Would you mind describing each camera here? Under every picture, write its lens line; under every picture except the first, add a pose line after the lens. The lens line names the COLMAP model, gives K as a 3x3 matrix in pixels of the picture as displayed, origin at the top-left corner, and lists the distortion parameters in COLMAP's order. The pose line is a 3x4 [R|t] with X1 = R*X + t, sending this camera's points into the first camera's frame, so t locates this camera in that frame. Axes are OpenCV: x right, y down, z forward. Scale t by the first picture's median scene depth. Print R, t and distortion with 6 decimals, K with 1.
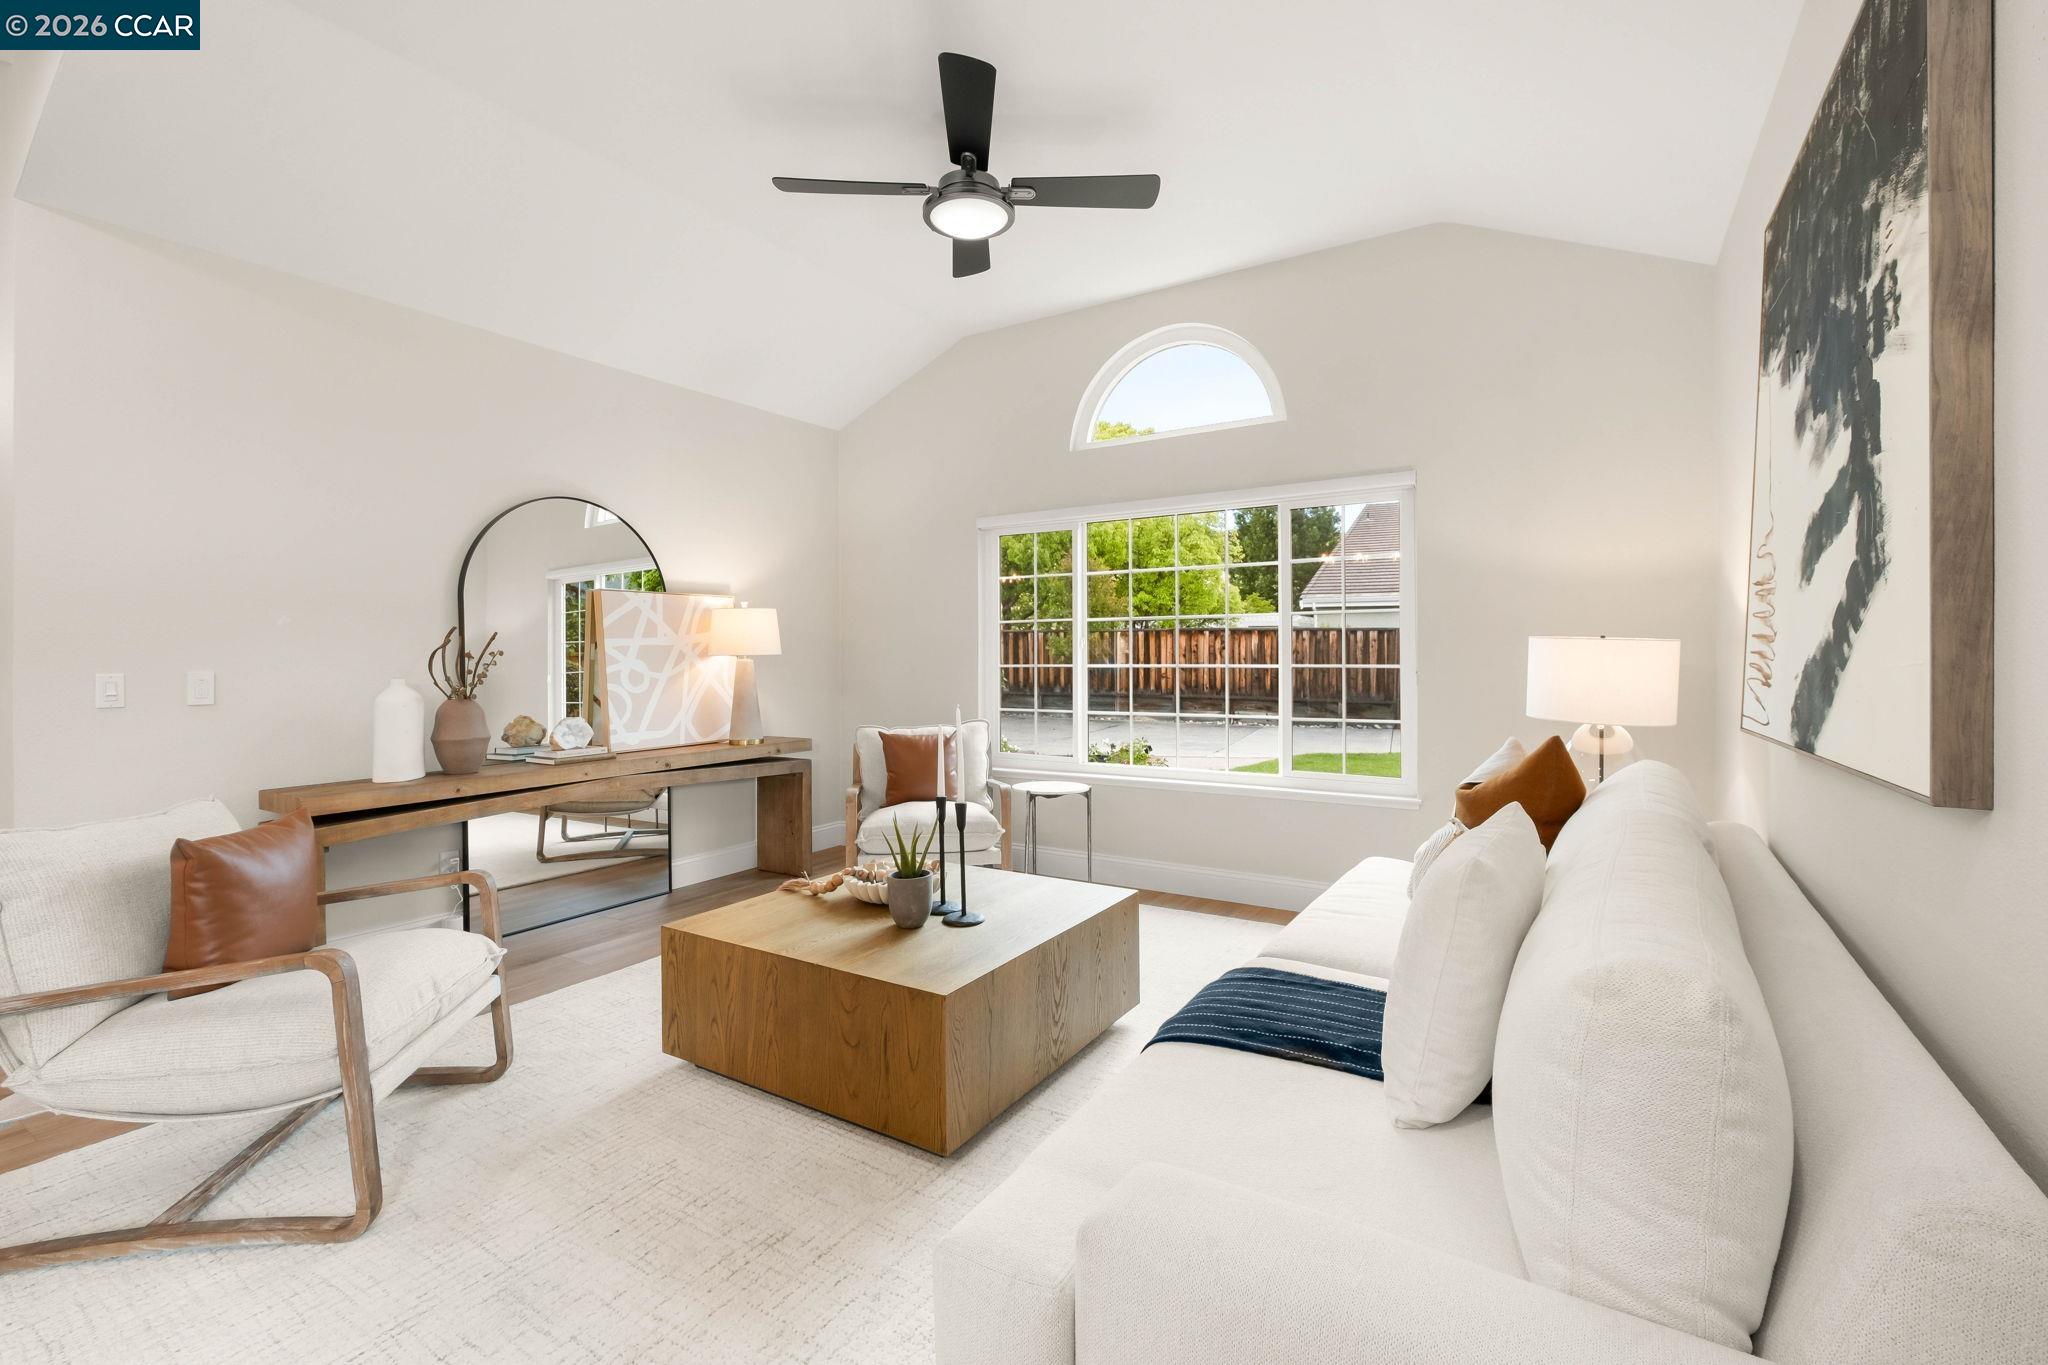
lens RADIAL K [[871.9, 0, 1020.3], [0, 871.9, 670.1], [0, 0, 1]] dist [0.004670, 0.000016]
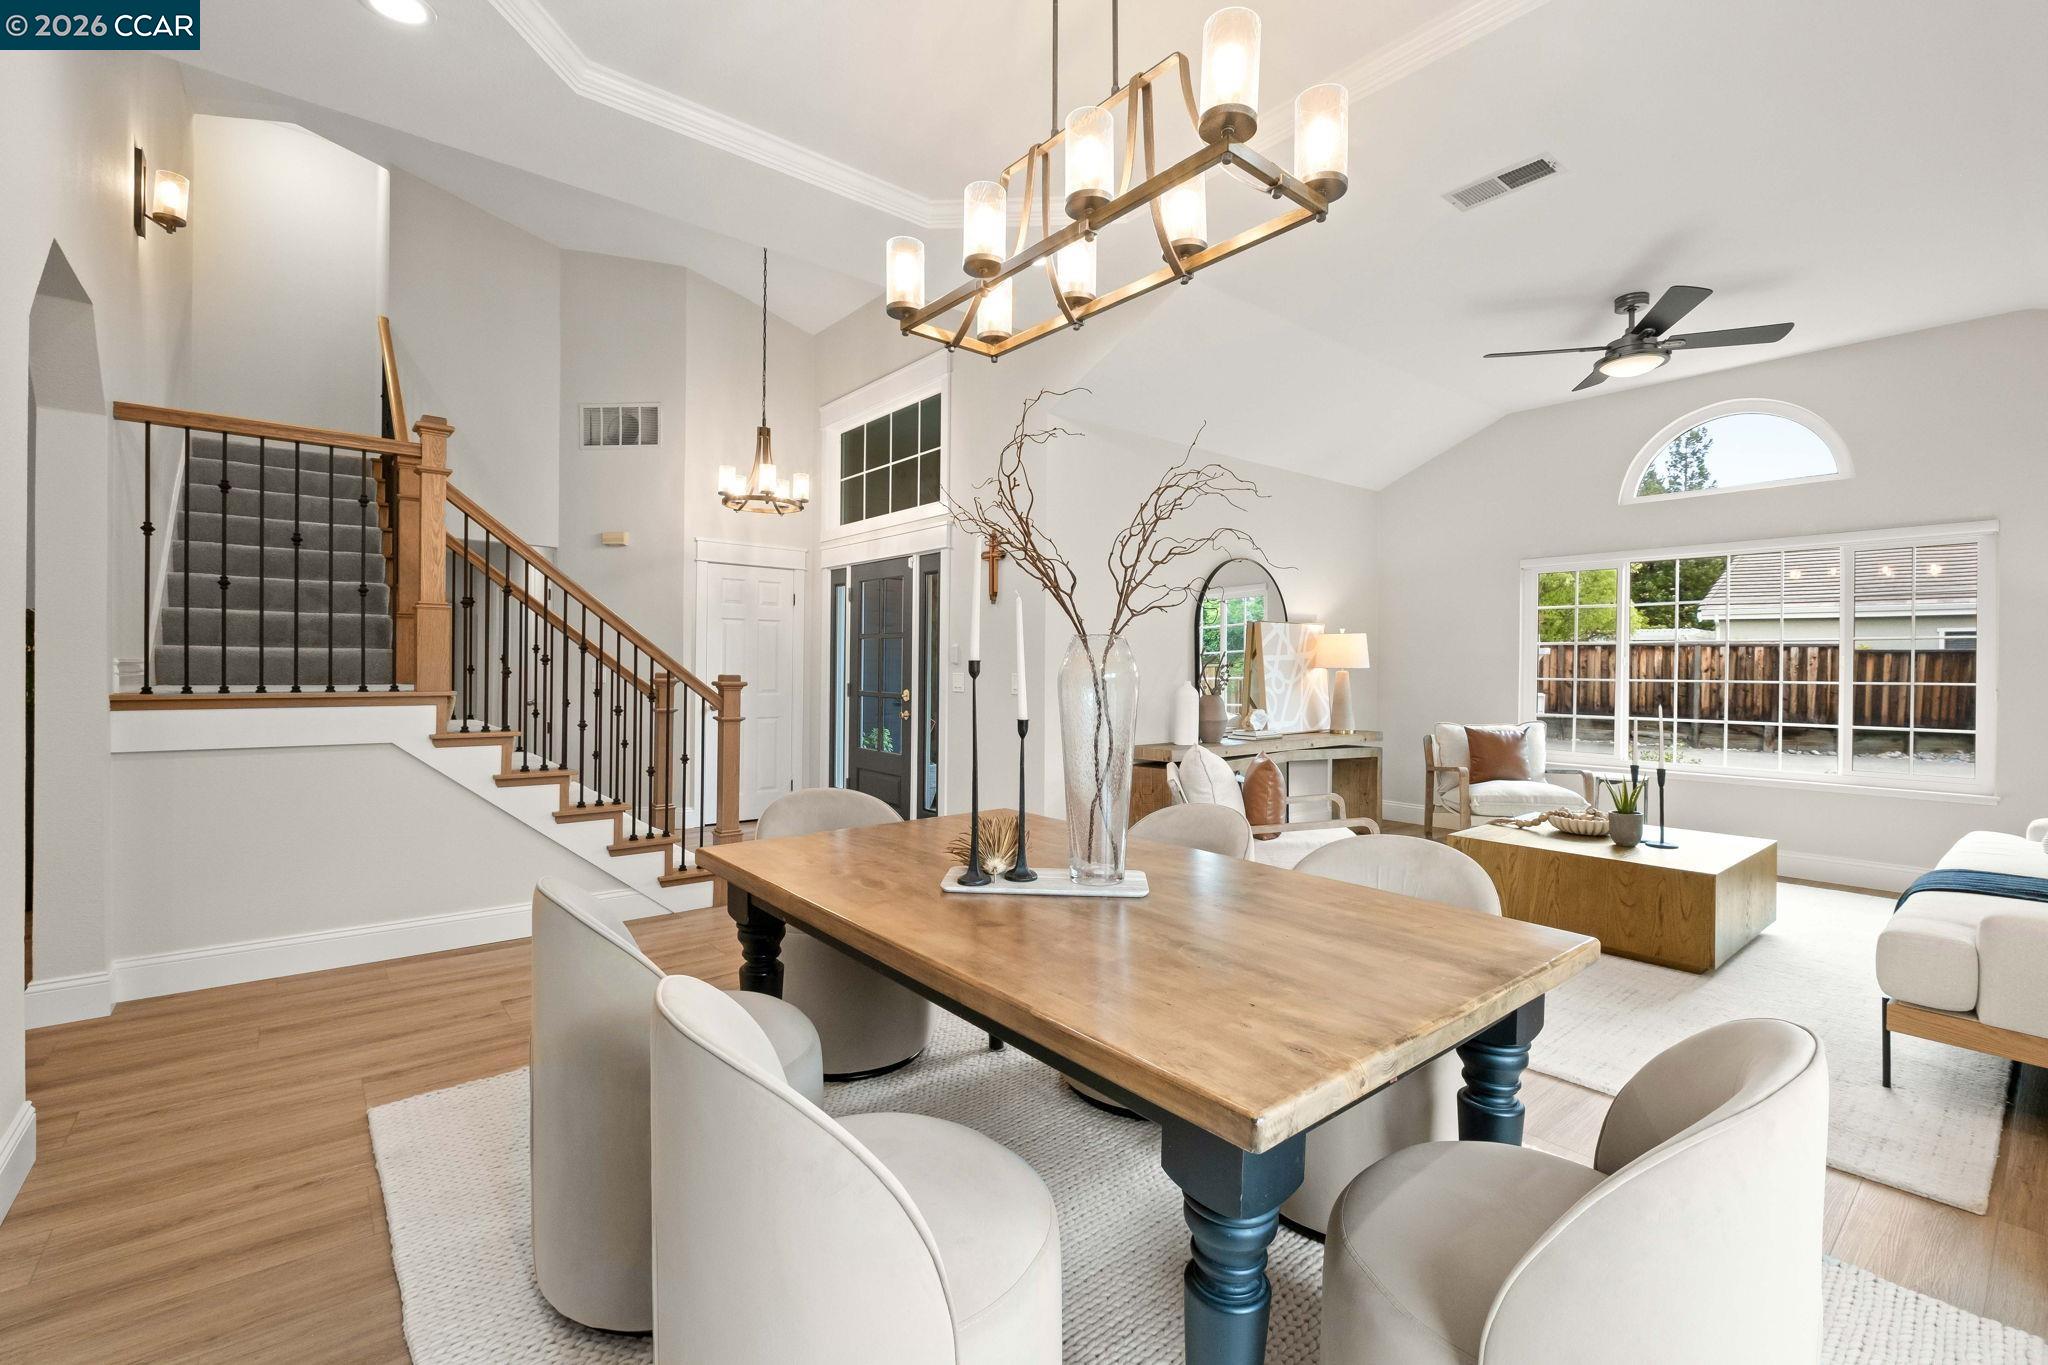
lens RADIAL K [[871.9, 0, 1027.3], [0, 871.9, 681.9], [0, 0, 1]] dist [0.004670, 0.000016]
pose [[0.952266, 0.018057, -0.304735, -0.370490], [-0.017795, 0.999835, 0.003637, 0.008278], [0.304750, 0.001960, 0.952430, -0.442929]]
